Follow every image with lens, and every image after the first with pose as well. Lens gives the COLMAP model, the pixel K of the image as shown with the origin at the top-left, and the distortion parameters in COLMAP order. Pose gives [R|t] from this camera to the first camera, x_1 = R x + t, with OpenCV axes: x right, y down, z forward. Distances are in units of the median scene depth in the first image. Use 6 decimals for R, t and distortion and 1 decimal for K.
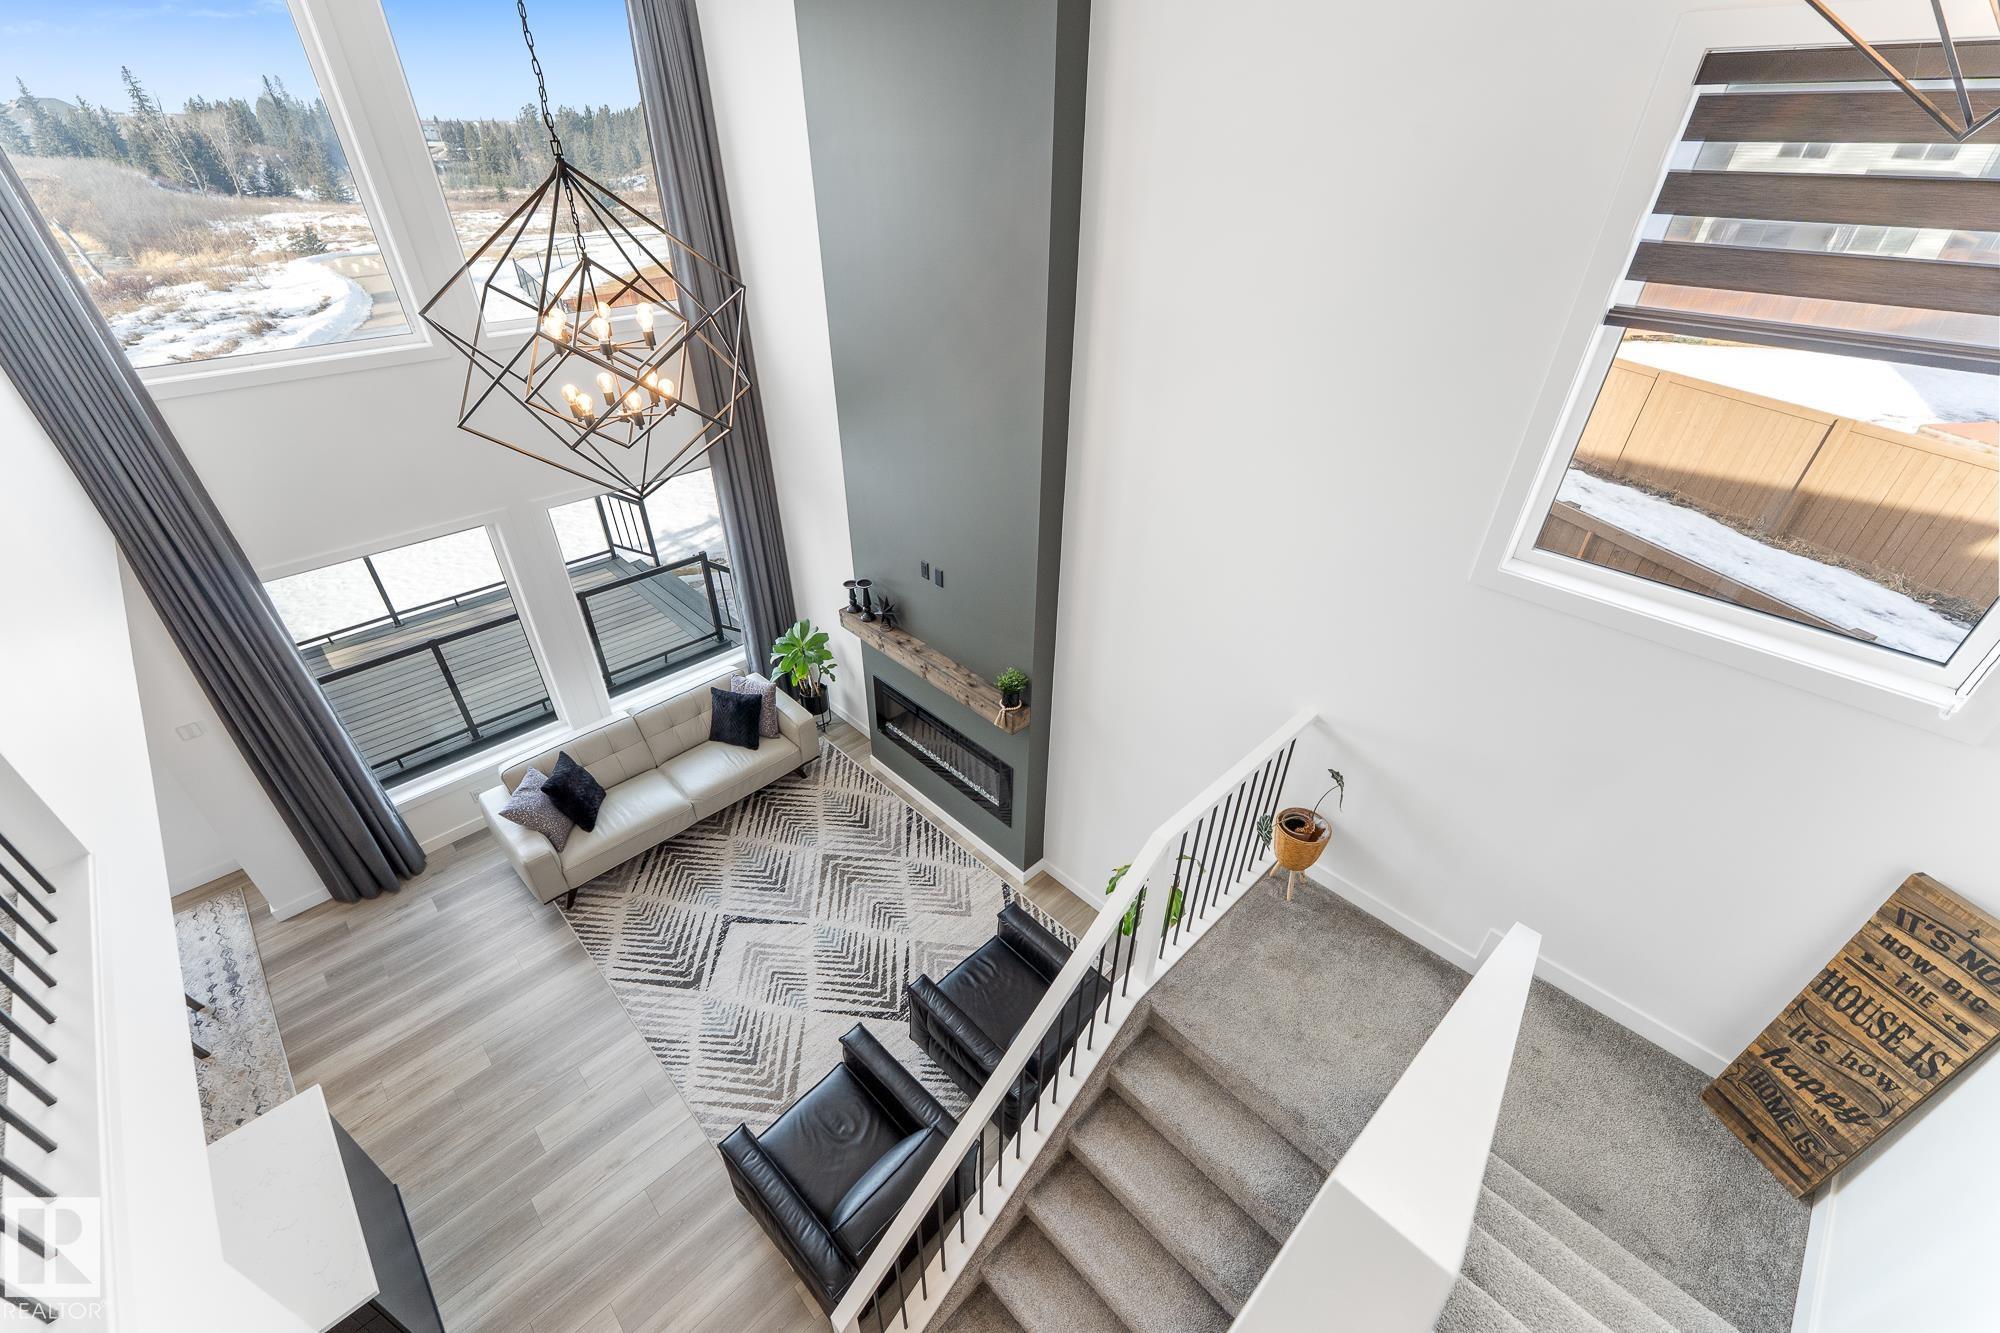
lens RADIAL K [[798.7, 0, 995.0], [0, 798.7, 679.0], [0, 0, 1]] dist [0.000203, -0.000612]
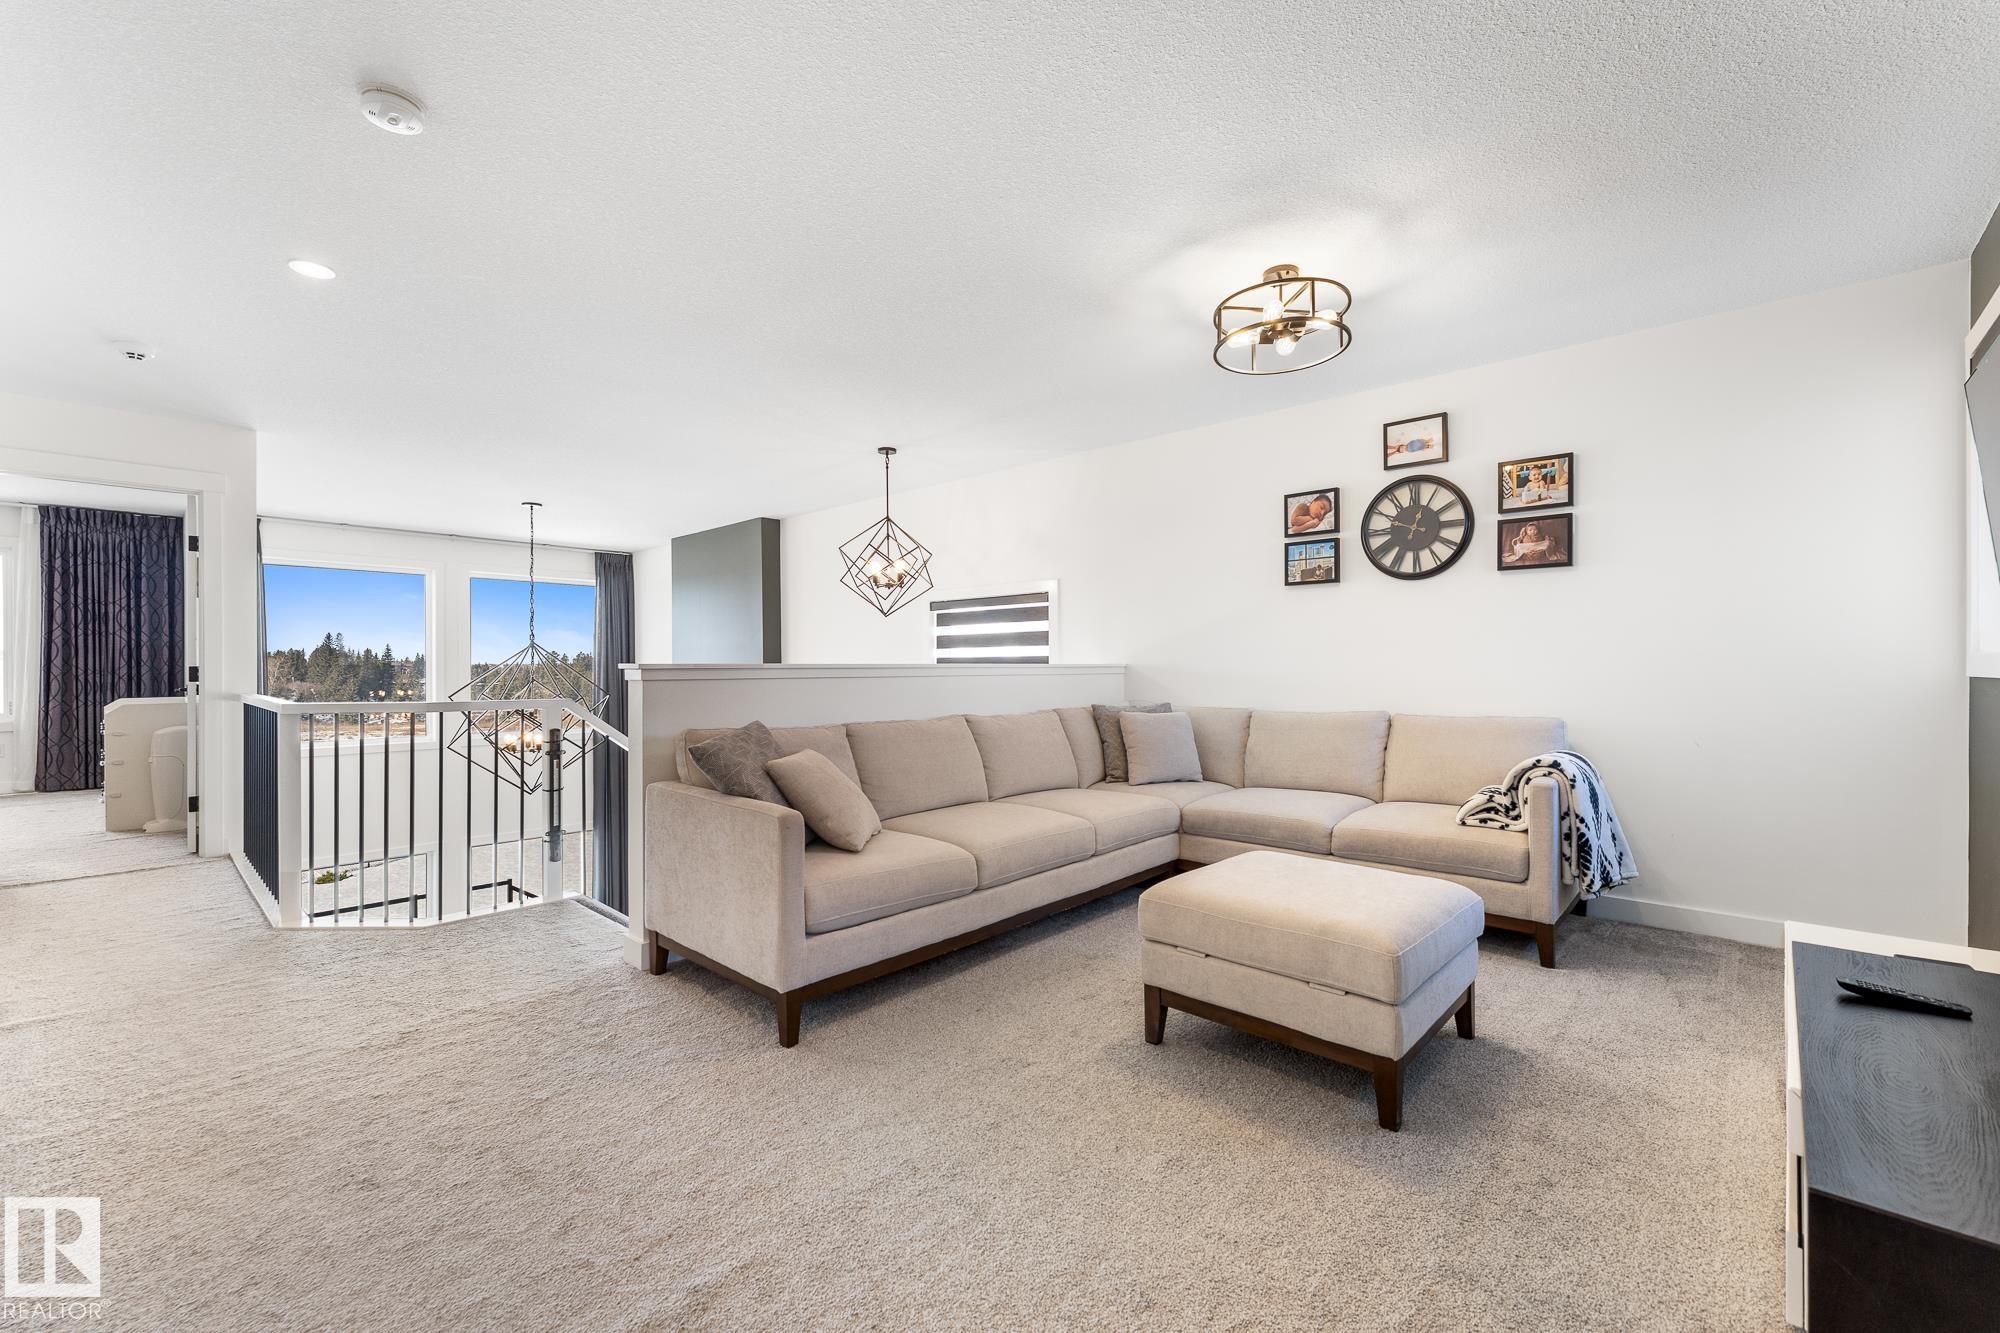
lens RADIAL K [[830.5, 0, 1000.0], [0, 830.5, 666.5], [0, 0, 1]] dist [-0.000332, -0.000541]
pose [[0.998747, -0.007760, 0.049446, 0.408162], [0.034435, 0.823470, -0.566314, 0.484148], [-0.036322, 0.567307, 0.822705, -0.585954]]
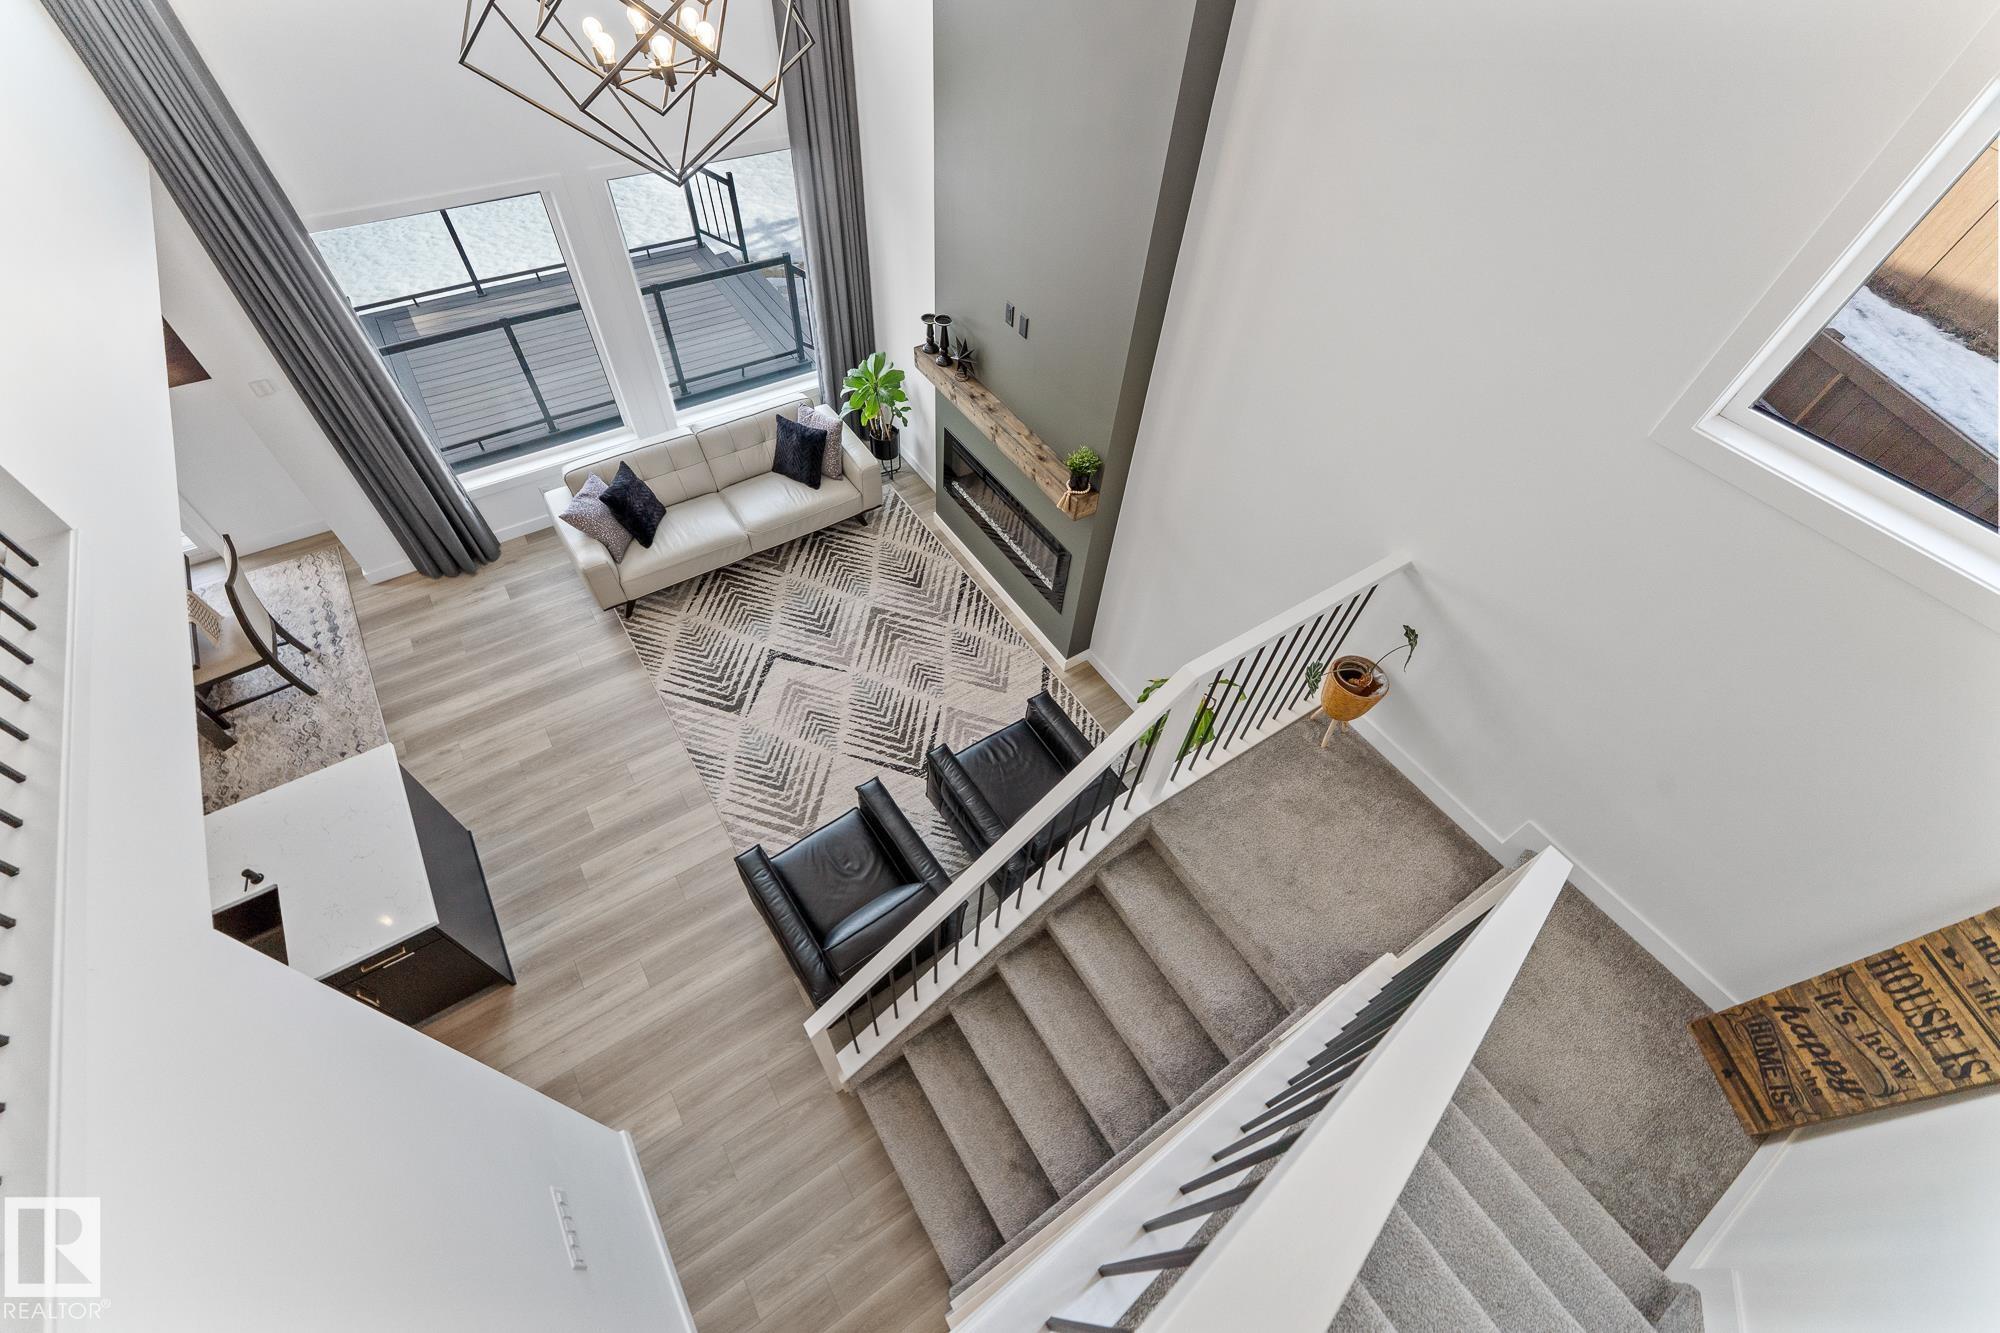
lens RADIAL K [[798.7, 0, 995.0], [0, 798.7, 679.0], [0, 0, 1]] dist [0.000203, -0.000612]
pose [[0.981335, 0.175221, -0.079247, 0.035887], [-0.143387, 0.941284, 0.305656, -0.026349], [0.128151, -0.288588, 0.948838, 0.055373]]
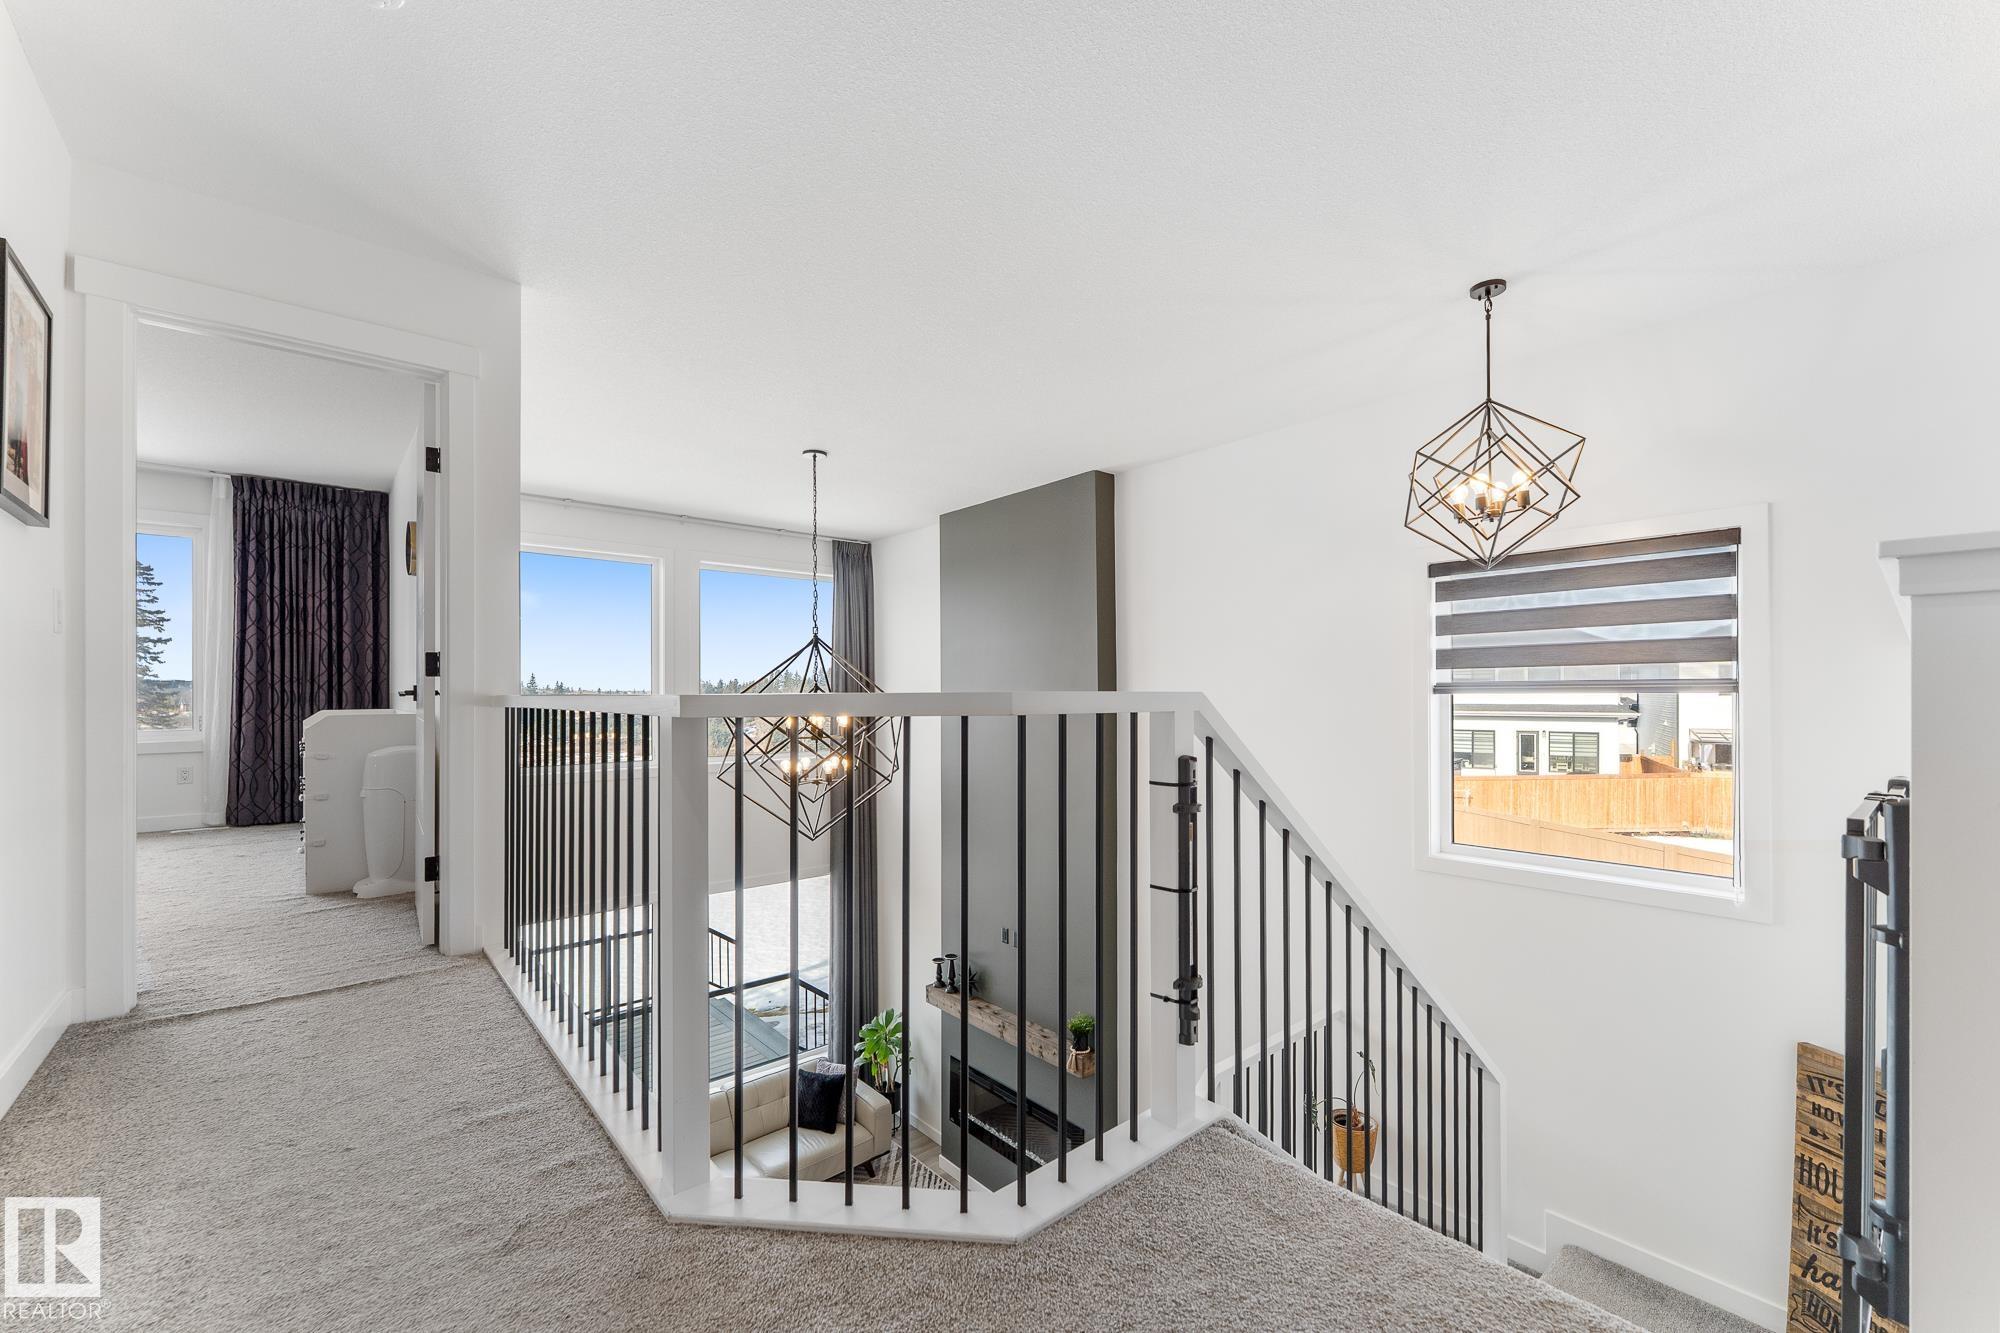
lens RADIAL K [[815.8, 0, 995.2], [0, 815.8, 688.1], [0, 0, 1]] dist [-0.000199, -0.000166]
pose [[0.997700, -0.009691, -0.067095, -0.017174], [-0.030470, 0.820015, -0.571531, 0.263426], [0.060558, 0.572260, 0.817833, -0.218008]]
